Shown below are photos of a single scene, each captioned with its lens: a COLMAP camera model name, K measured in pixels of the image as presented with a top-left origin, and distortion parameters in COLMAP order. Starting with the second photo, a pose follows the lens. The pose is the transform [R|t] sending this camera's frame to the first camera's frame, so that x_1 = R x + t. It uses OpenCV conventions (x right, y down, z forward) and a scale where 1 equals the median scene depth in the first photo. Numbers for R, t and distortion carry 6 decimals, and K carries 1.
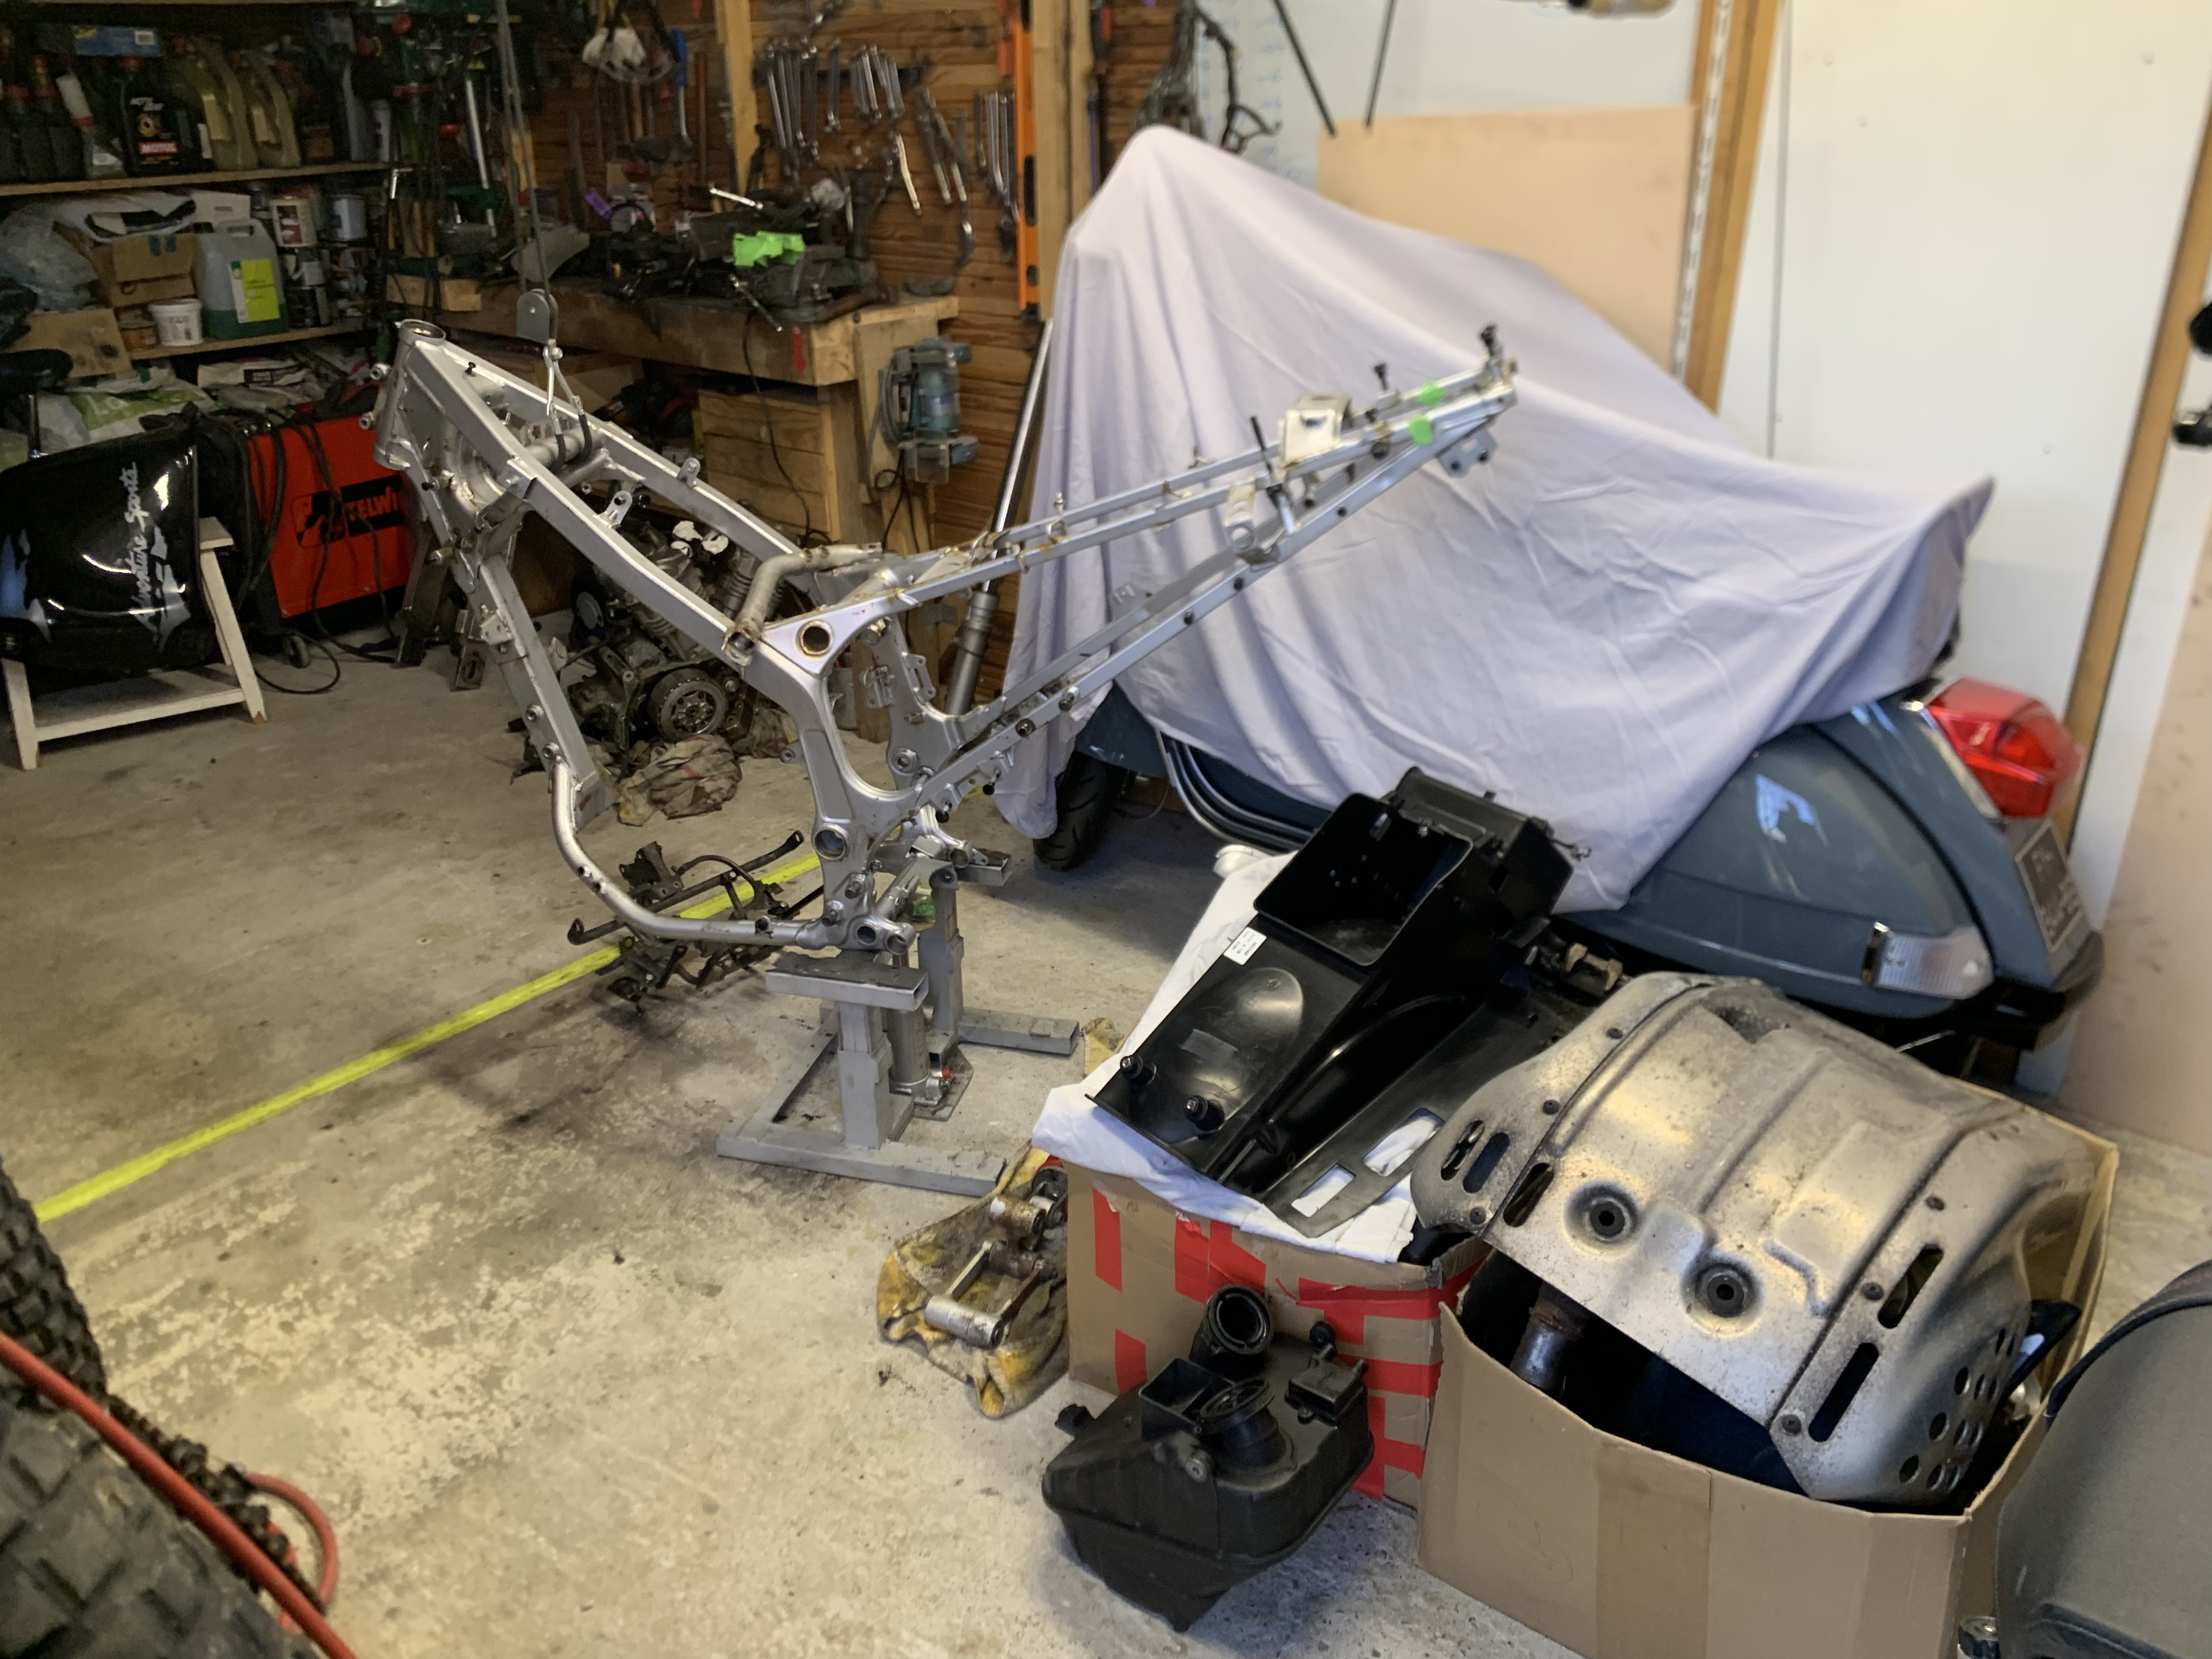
lens RADIAL K [[1669.9, 0, 1103.7], [0, 1669.9, 826.3], [0, 0, 1]] dist [0.010245, -0.030683]
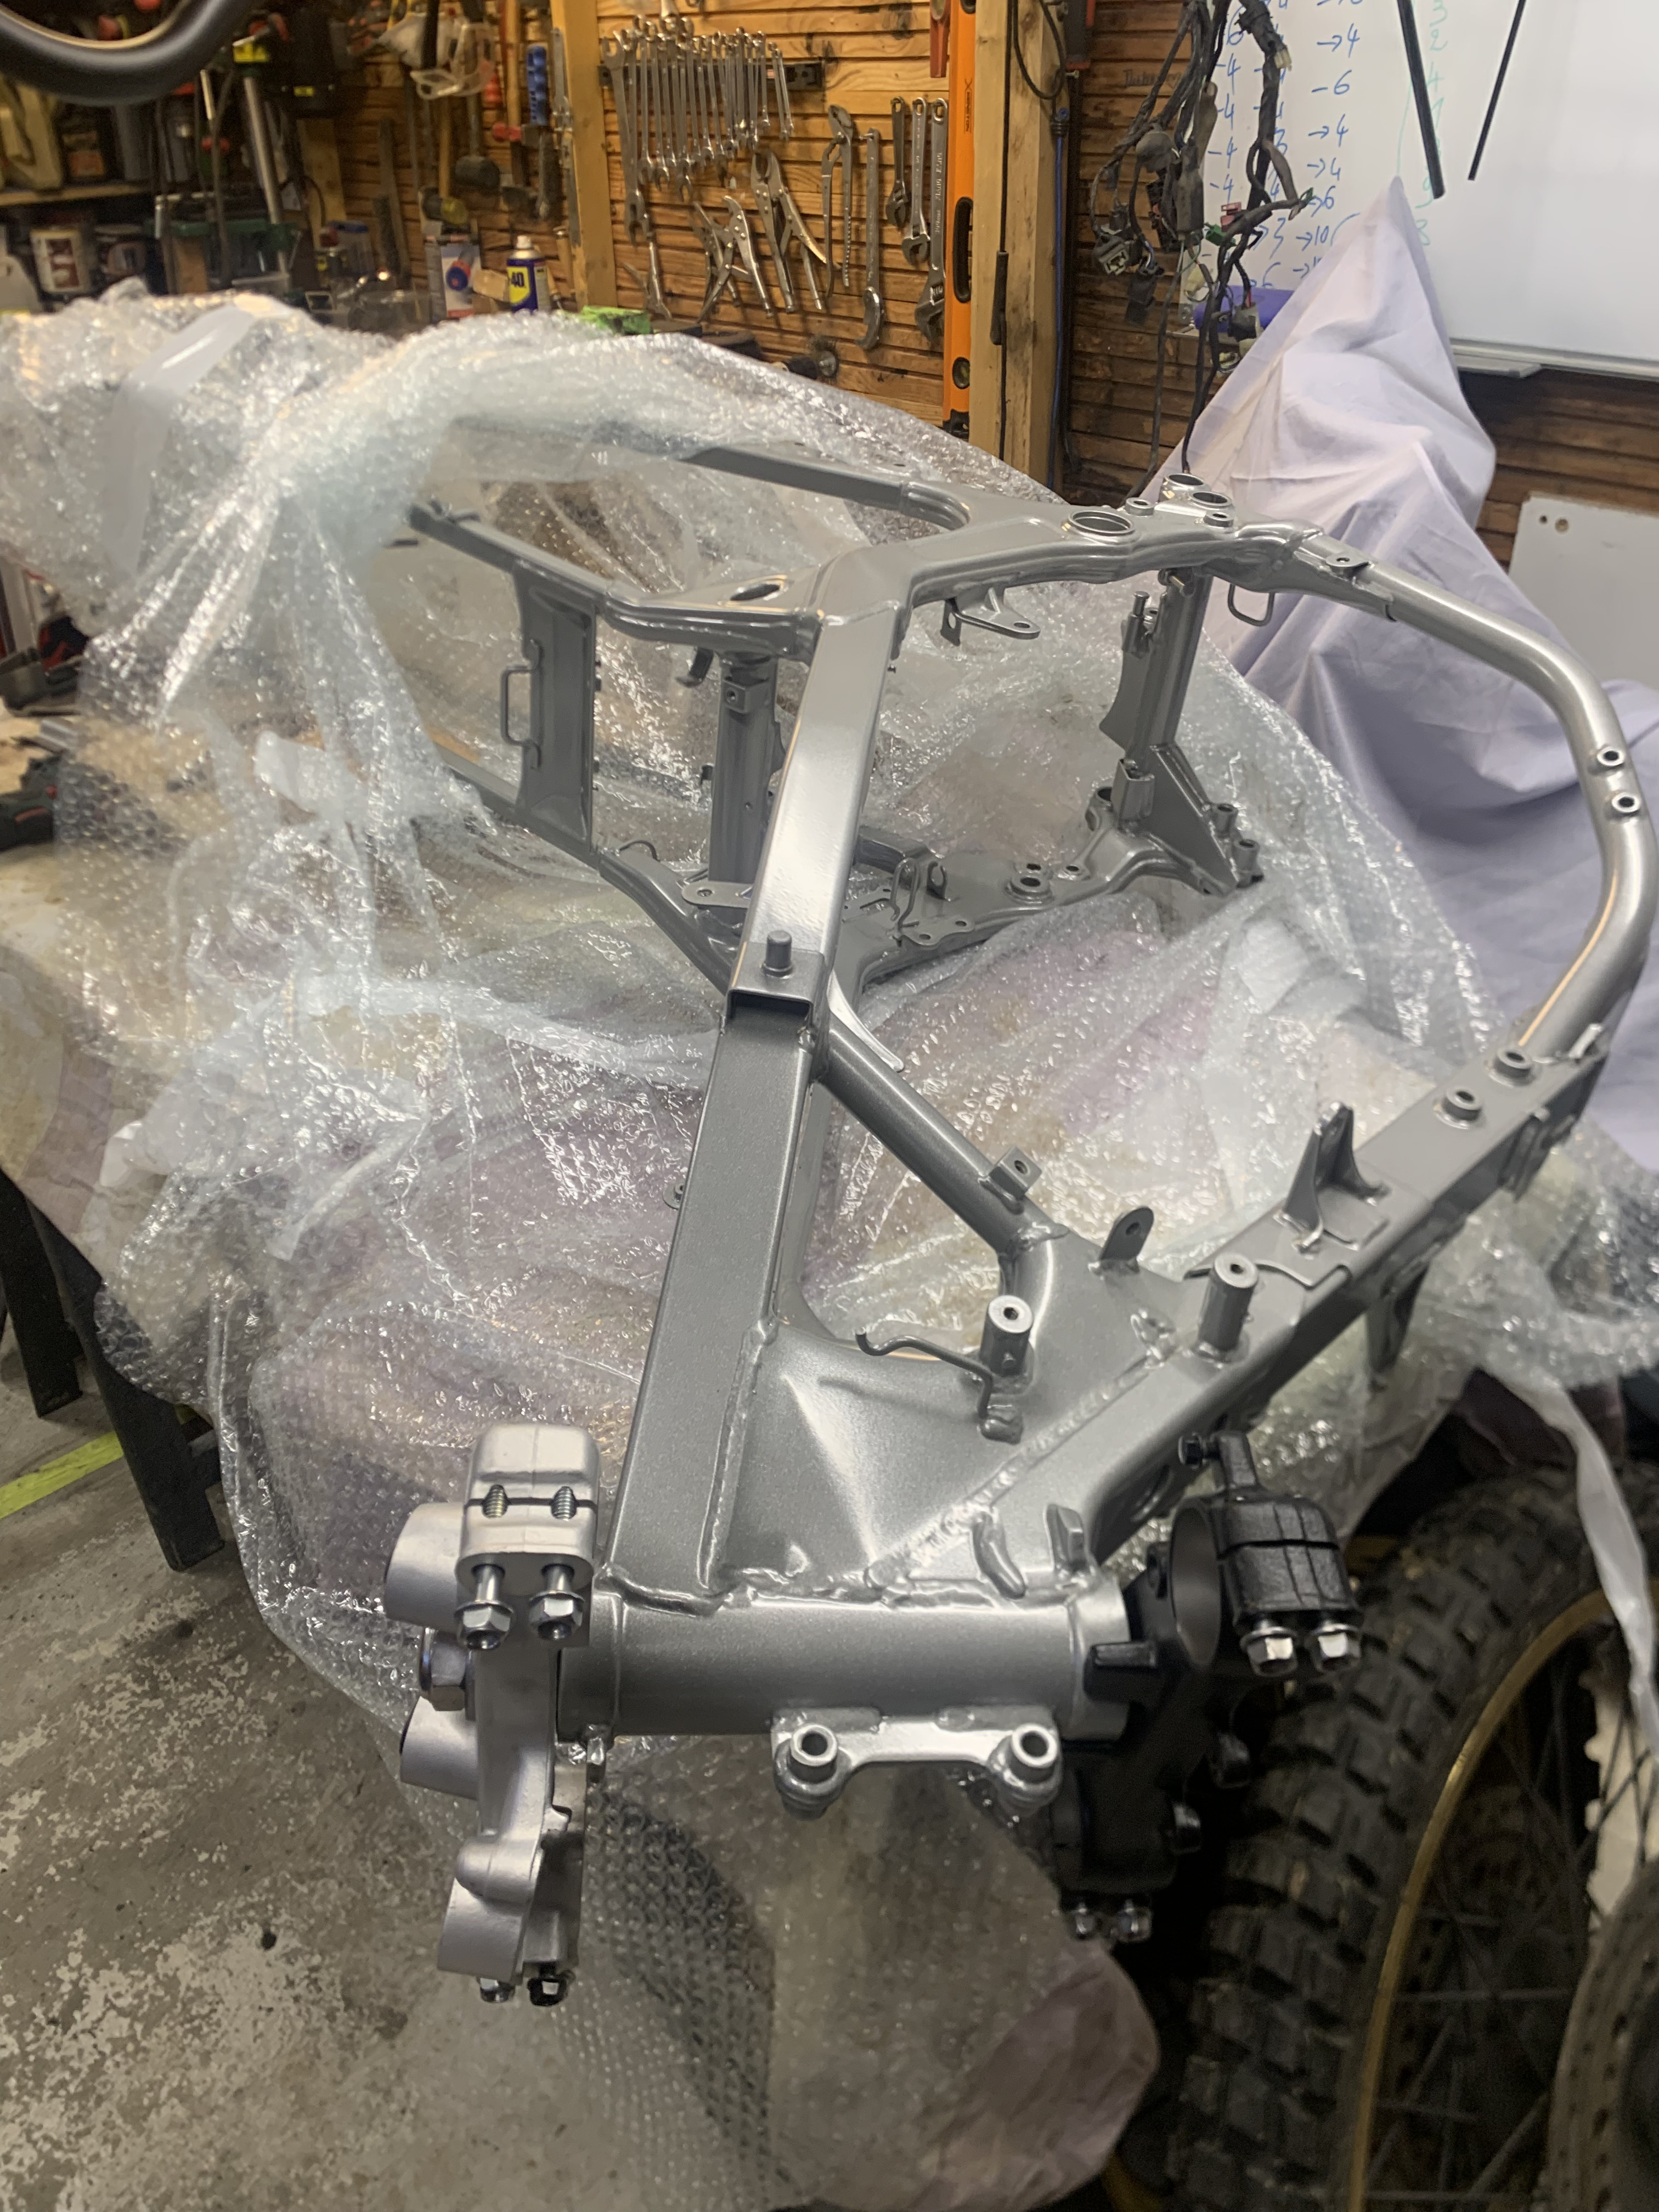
lens RADIAL K [[1669.9, 0, 882.1], [0, 1669.9, 1166.4], [0, 0, 1]] dist [0.010245, -0.030683]
pose [[0.996124, 0.060622, -0.063727, -0.015511], [-0.050297, 0.986990, 0.152713, -0.169353], [0.072156, -0.148916, 0.986214, 0.391303]]
